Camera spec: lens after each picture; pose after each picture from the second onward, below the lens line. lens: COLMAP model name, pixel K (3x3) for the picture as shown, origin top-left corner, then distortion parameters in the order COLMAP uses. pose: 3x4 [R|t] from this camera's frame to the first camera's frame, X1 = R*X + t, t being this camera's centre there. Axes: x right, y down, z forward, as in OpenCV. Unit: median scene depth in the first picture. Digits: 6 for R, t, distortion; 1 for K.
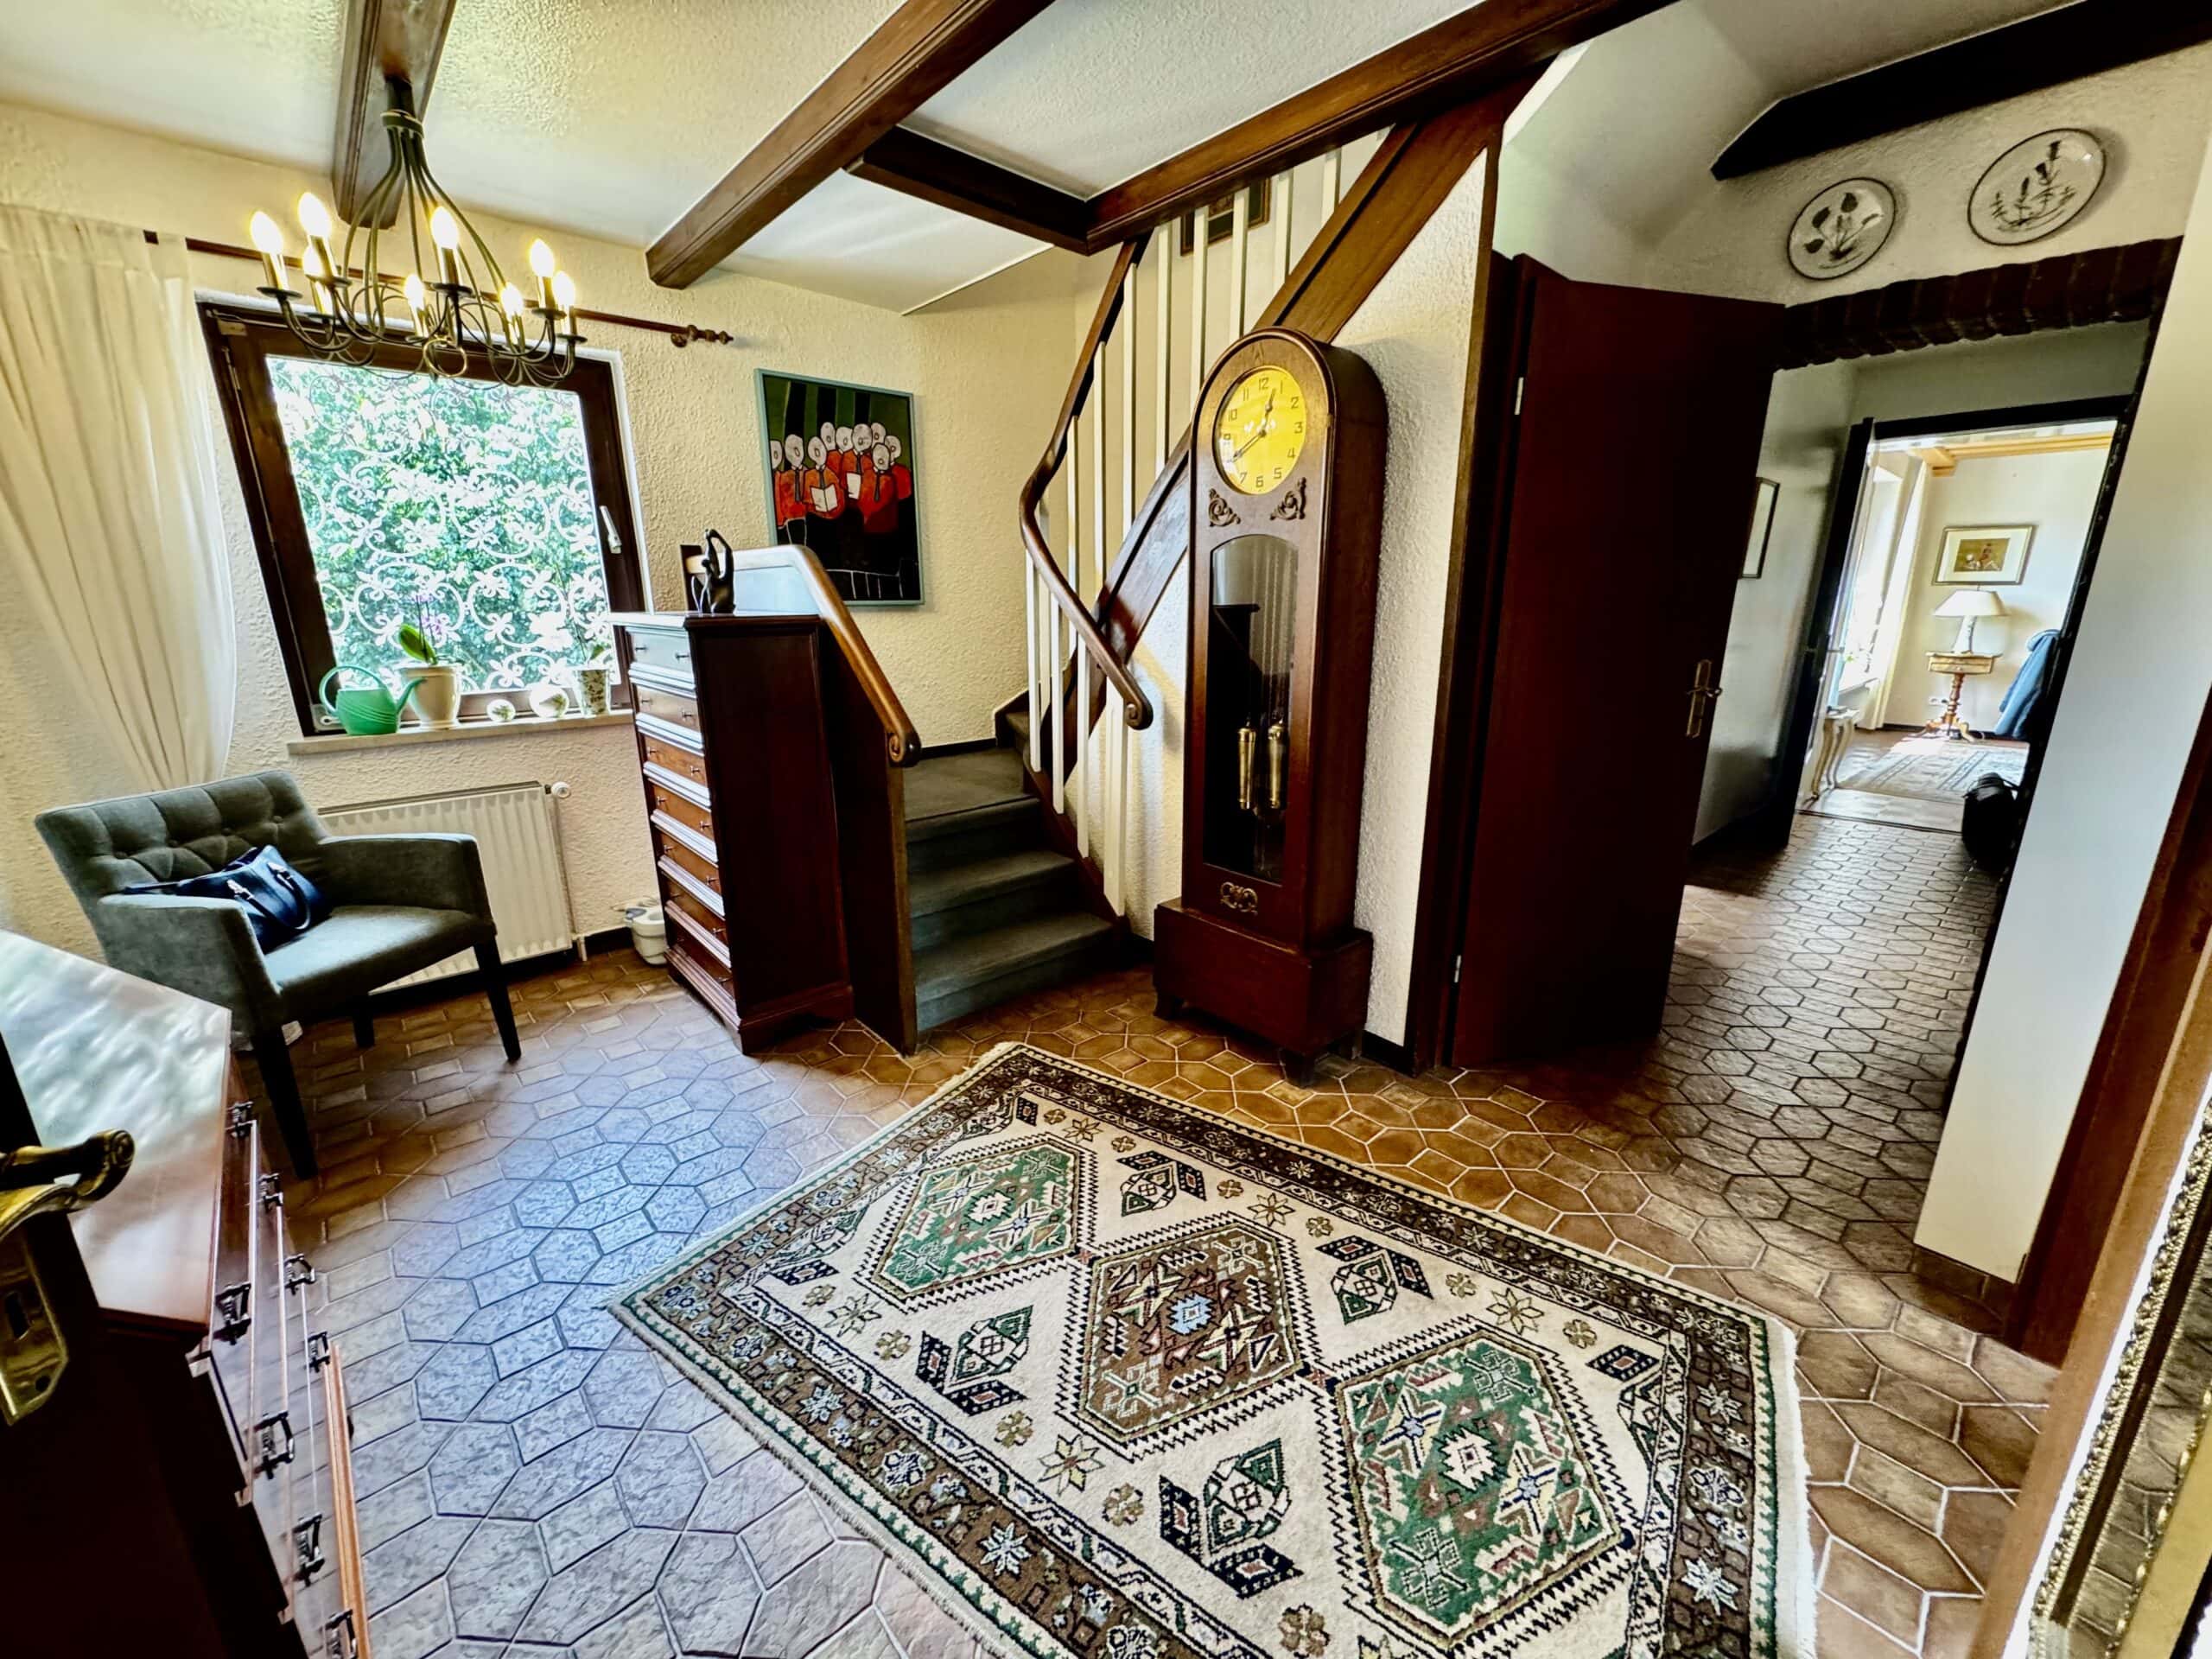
lens RADIAL K [[879.0, 0, 1105.4], [0, 879.0, 828.8], [0, 0, 1]] dist [-0.009943, 0.000557]
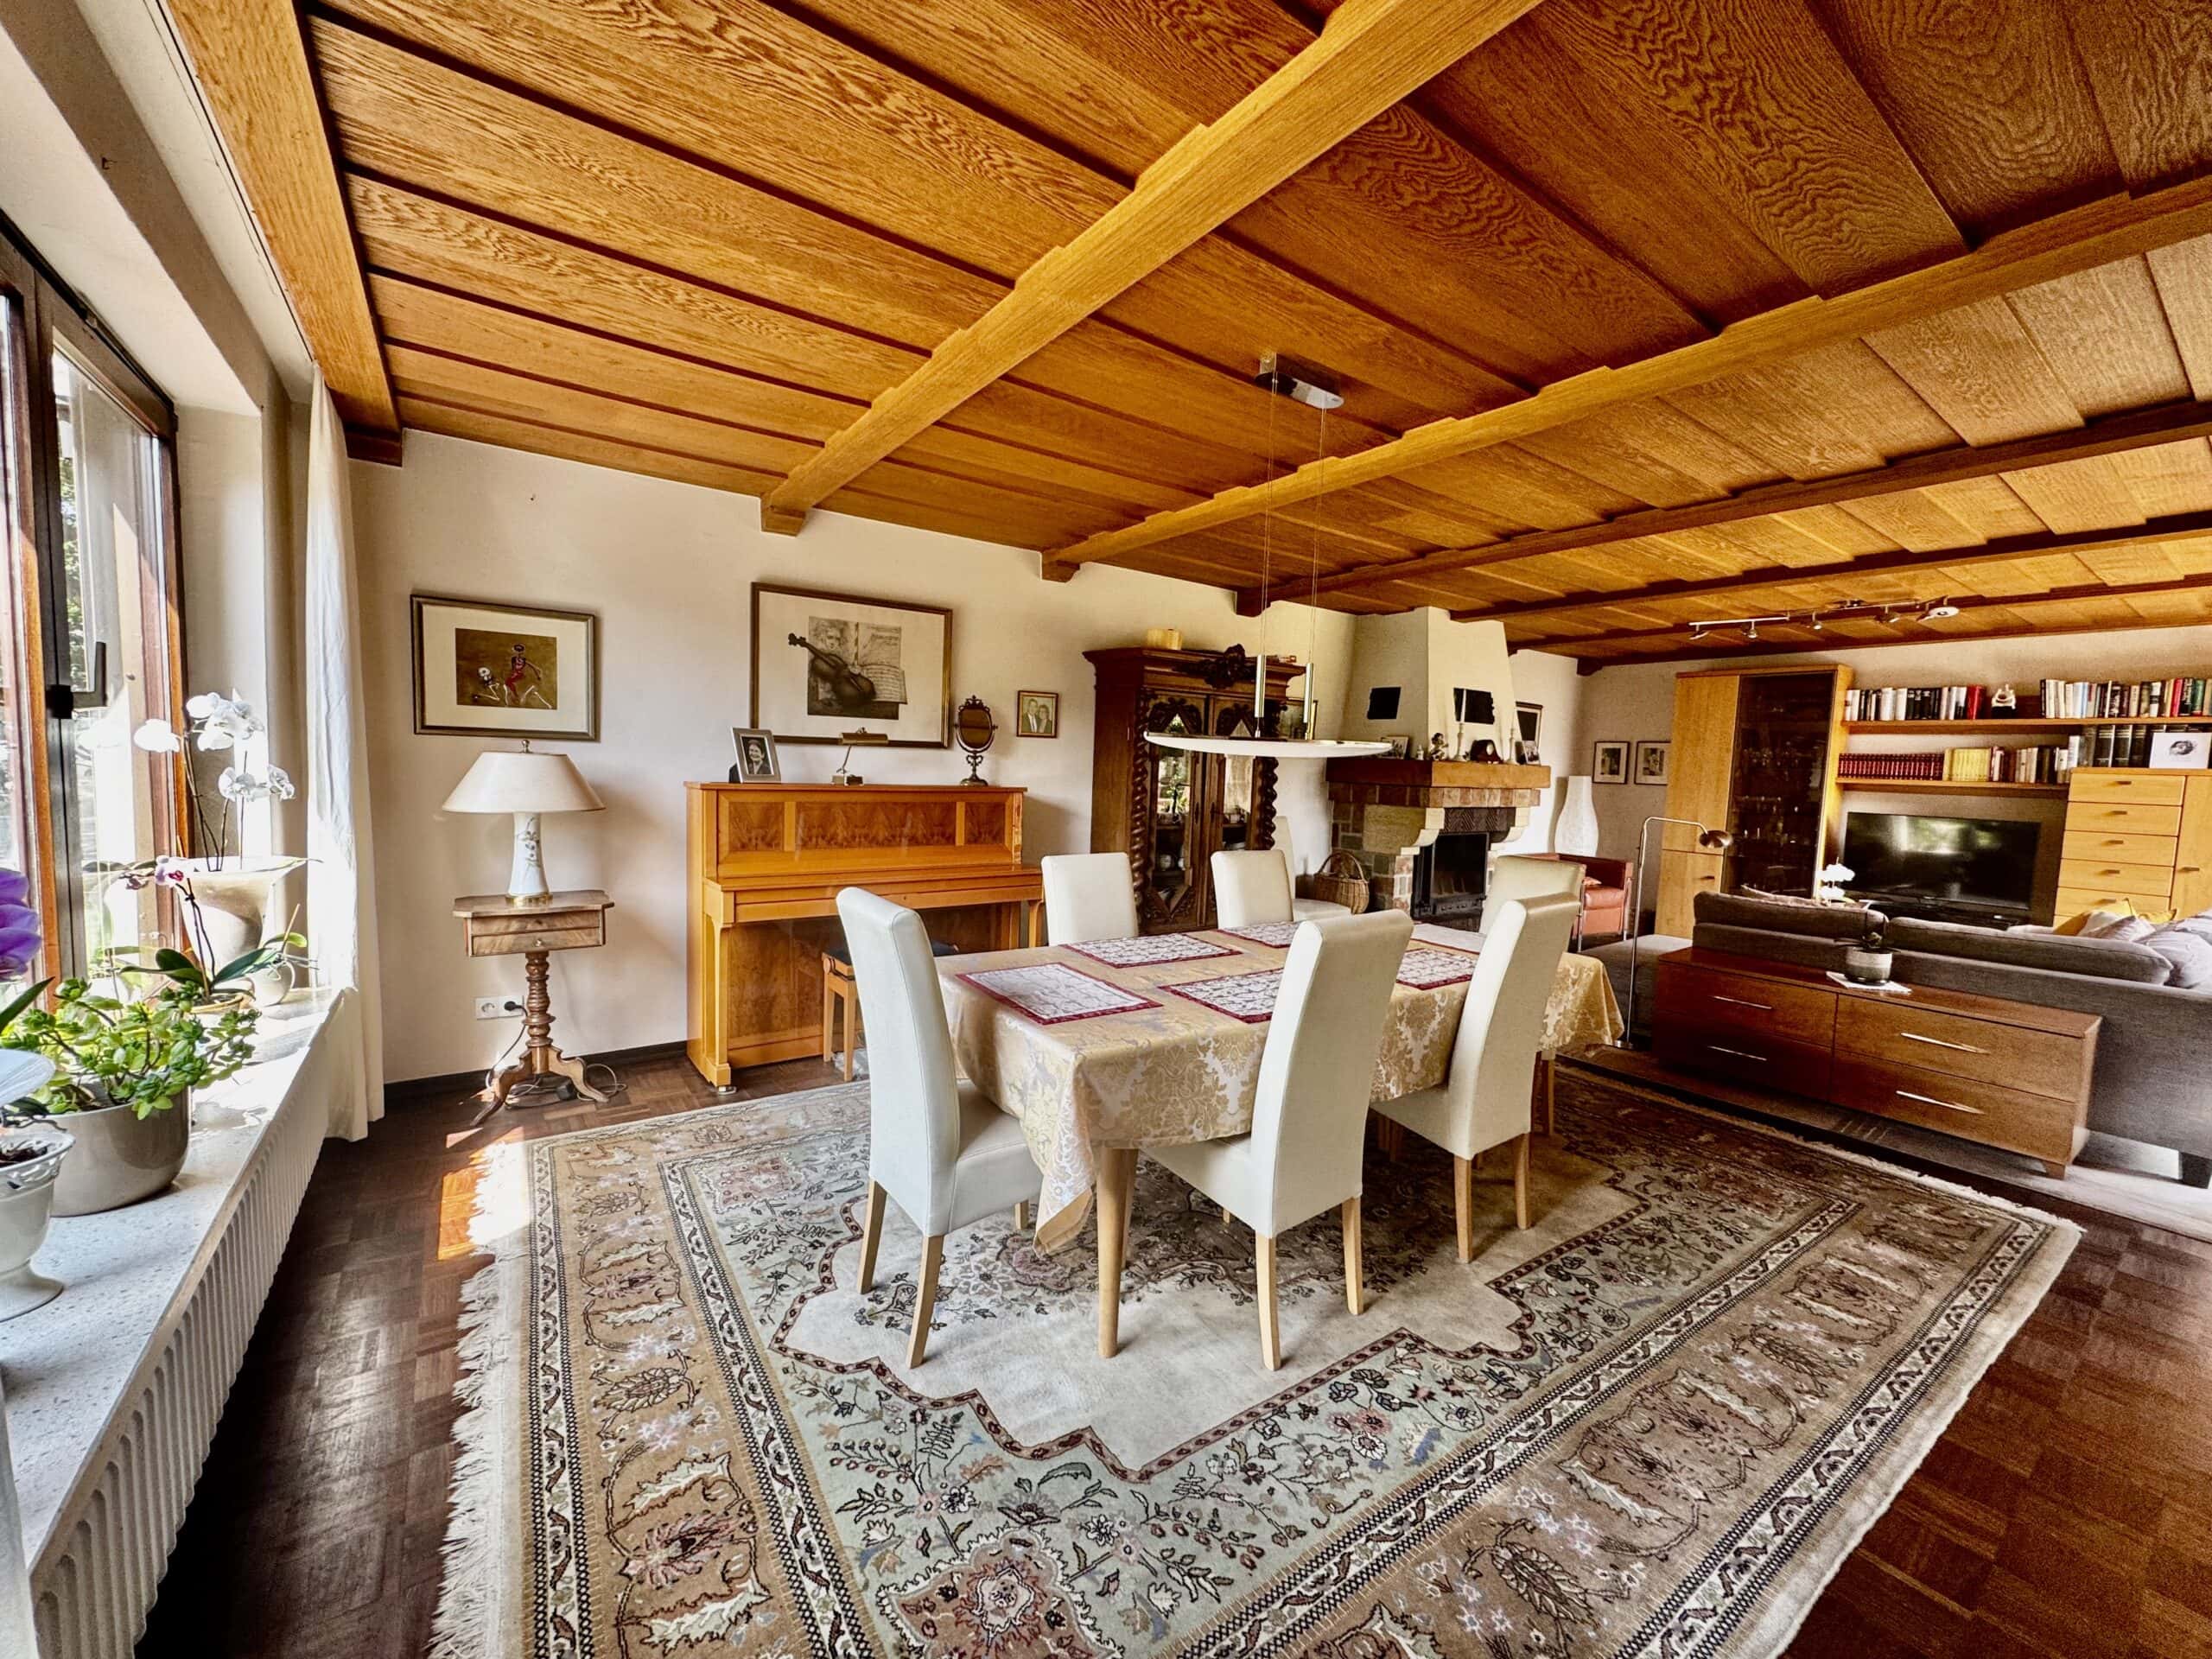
lens RADIAL K [[879.0, 0, 1111.4], [0, 879.0, 839.5], [0, 0, 1]] dist [-0.009943, 0.000557]
pose [[0.126075, -0.072458, 0.989371, 0.613374], [0.215965, 0.975413, 0.043916, -0.188149], [-0.968227, 0.208133, 0.138624, 0.671562]]
